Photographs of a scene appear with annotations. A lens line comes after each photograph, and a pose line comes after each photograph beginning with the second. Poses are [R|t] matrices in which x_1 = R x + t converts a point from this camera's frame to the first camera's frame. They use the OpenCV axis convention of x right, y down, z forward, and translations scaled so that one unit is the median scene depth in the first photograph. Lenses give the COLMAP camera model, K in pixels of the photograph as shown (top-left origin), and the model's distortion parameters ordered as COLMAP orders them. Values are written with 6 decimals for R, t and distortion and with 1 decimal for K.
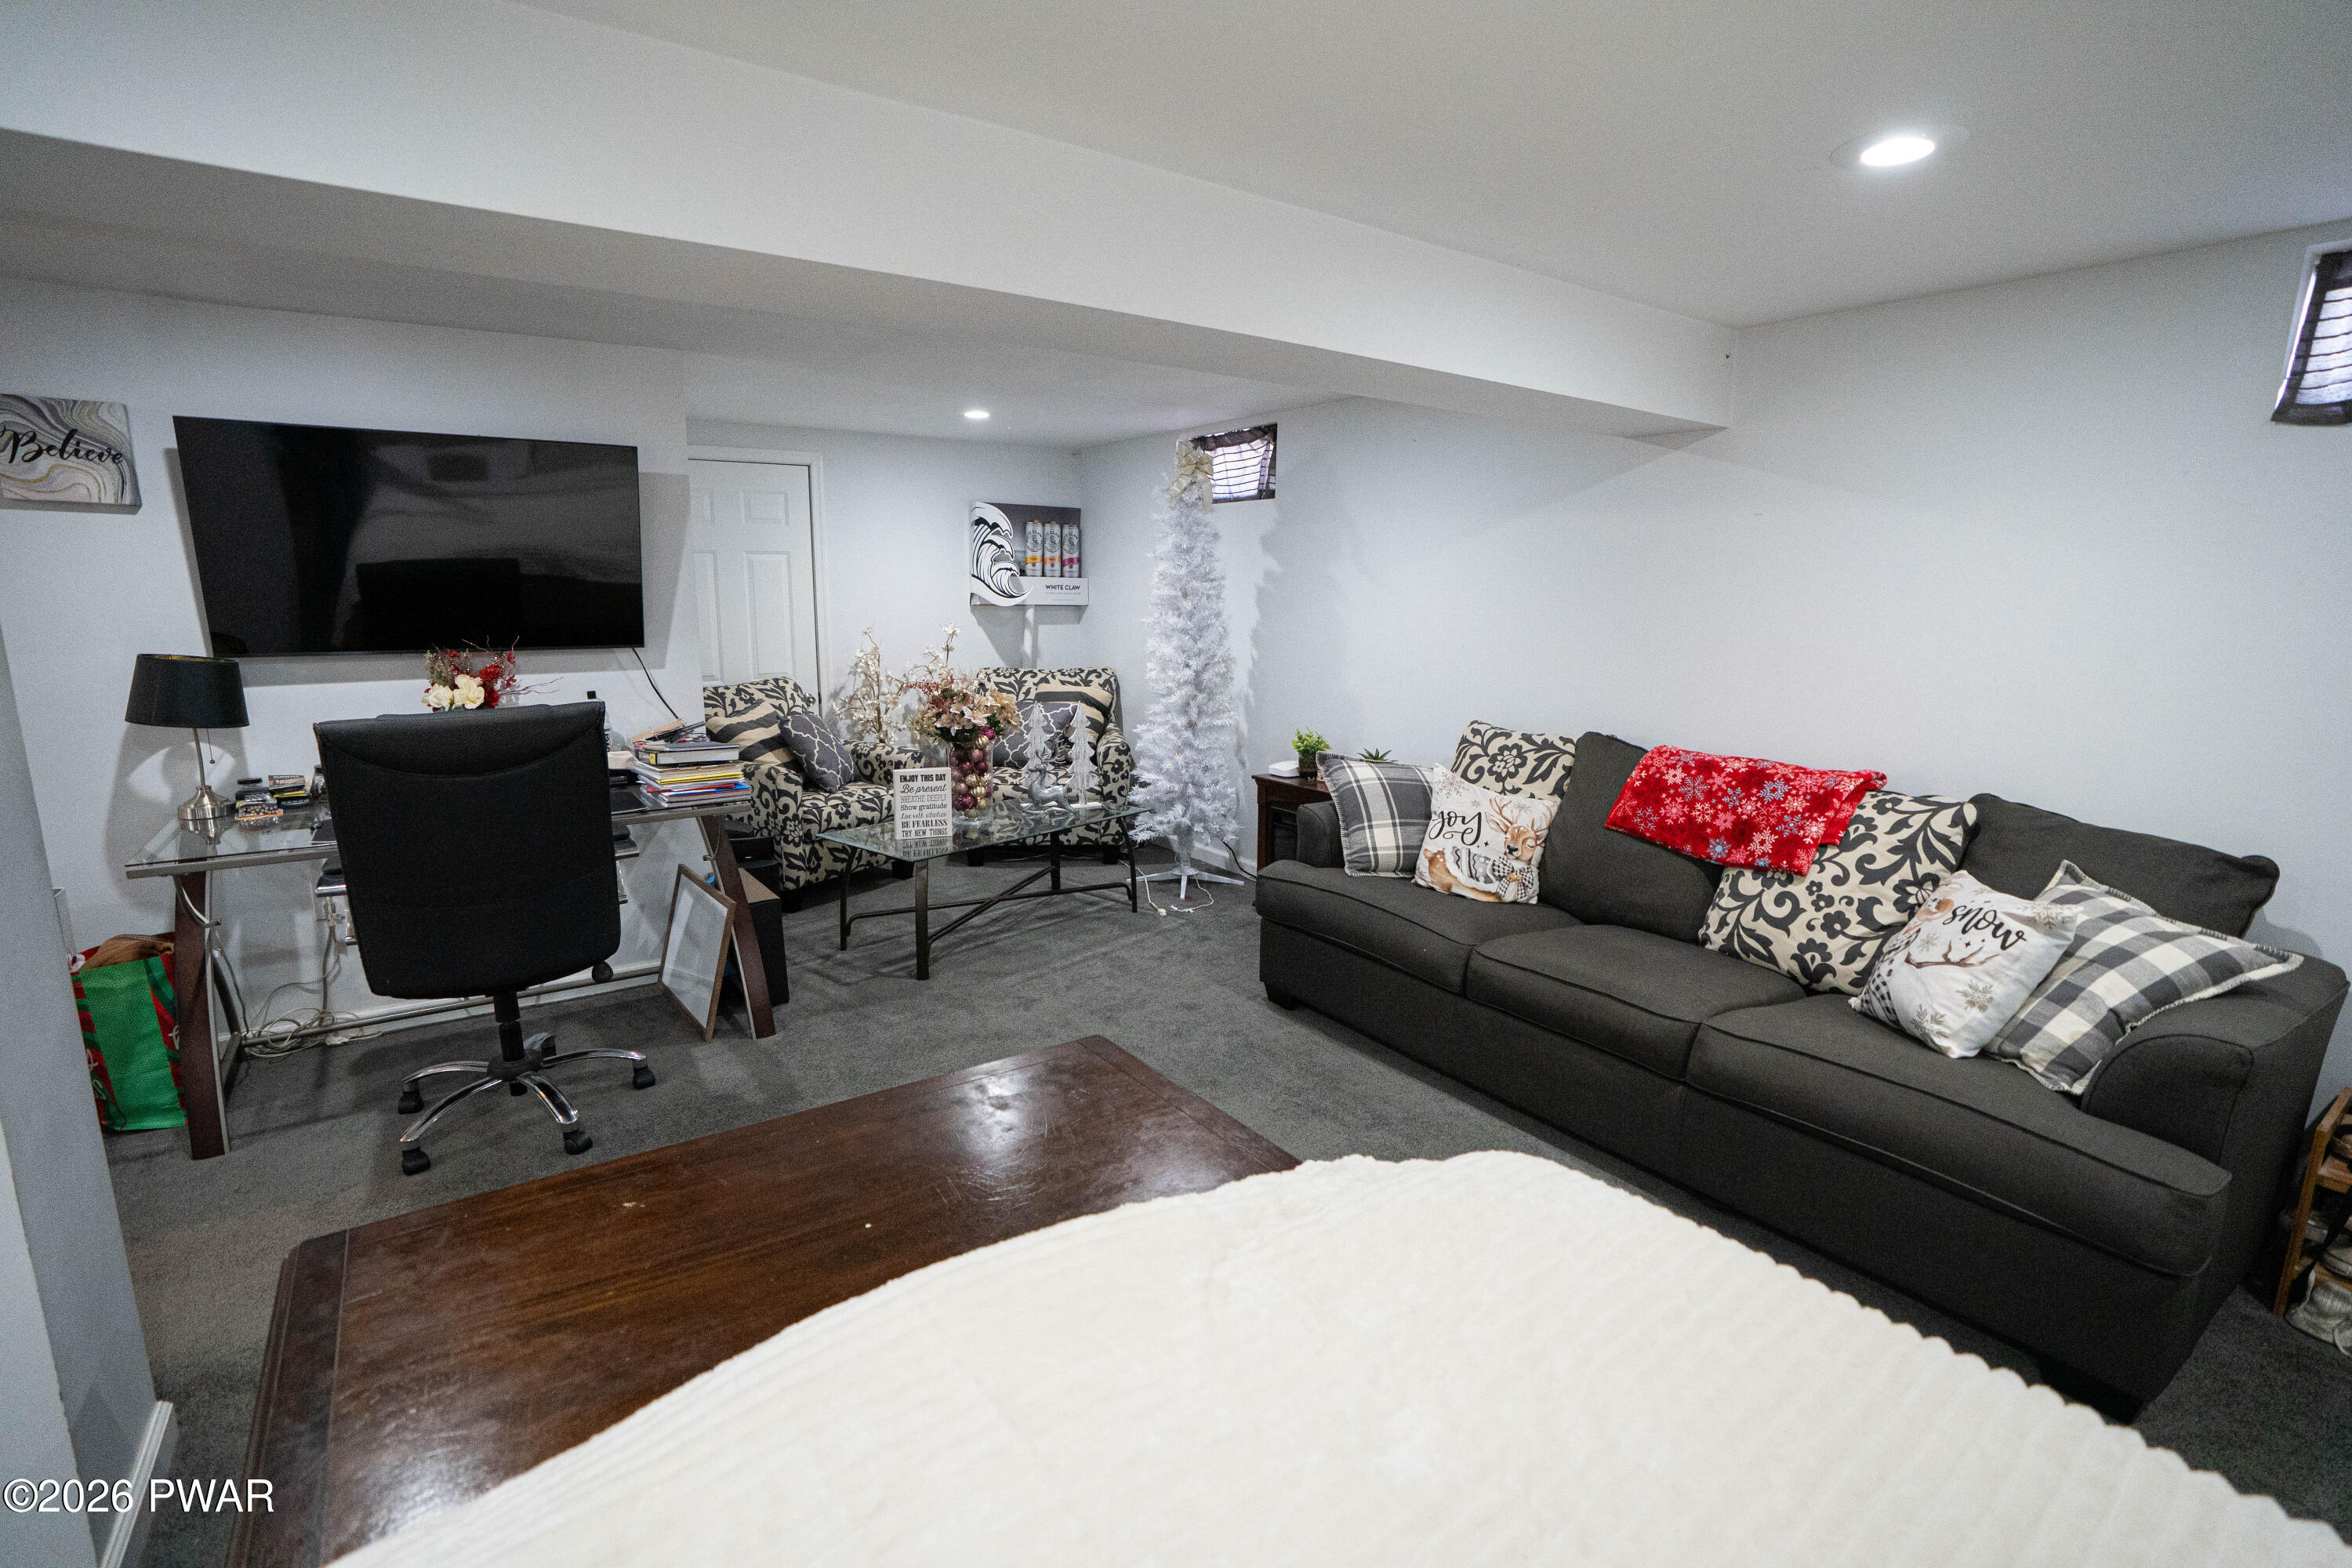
lens RADIAL K [[1086.6, 0, 1176.0], [0, 1086.6, 784.0], [0, 0, 1]] dist [-0.059527, 0.020932]
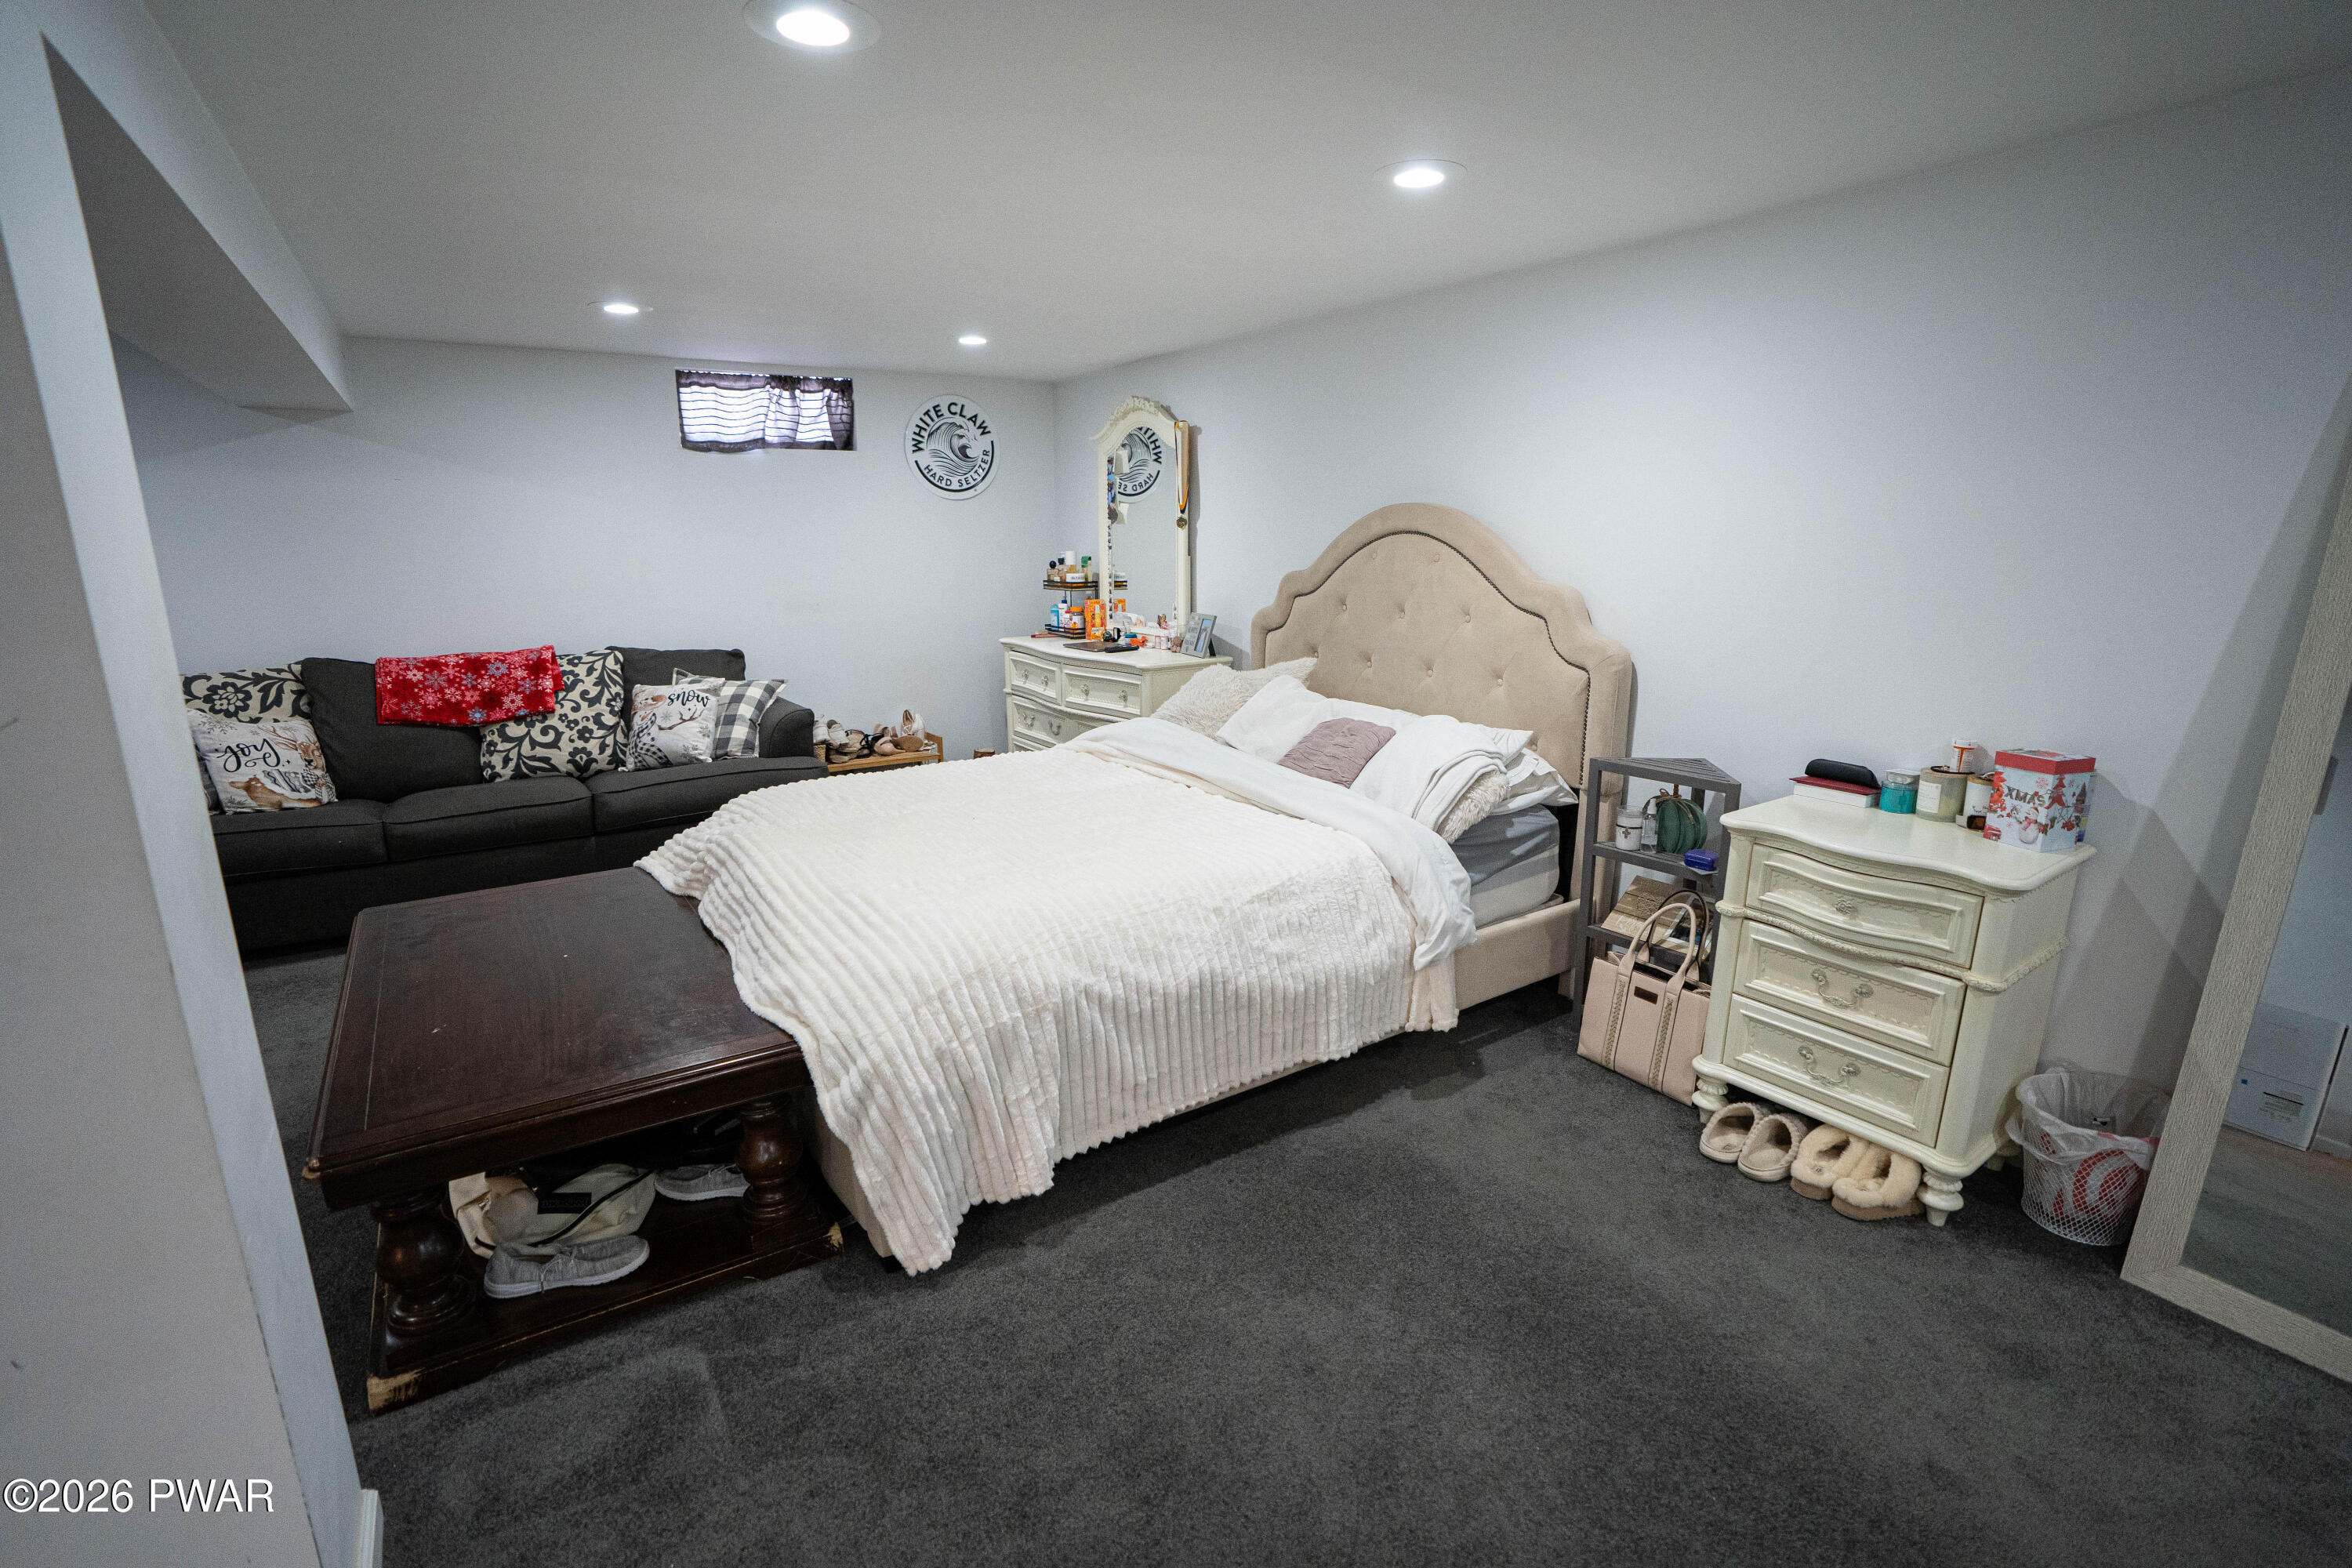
lens RADIAL K [[1086.6, 0, 1176.0], [0, 1086.6, 784.0], [0, 0, 1]] dist [-0.059527, 0.020932]
pose [[0.012333, -0.233002, 0.972398, -0.952171], [0.184782, 0.956254, 0.226790, -0.001872], [-0.982702, 0.176884, 0.054848, 0.014338]]
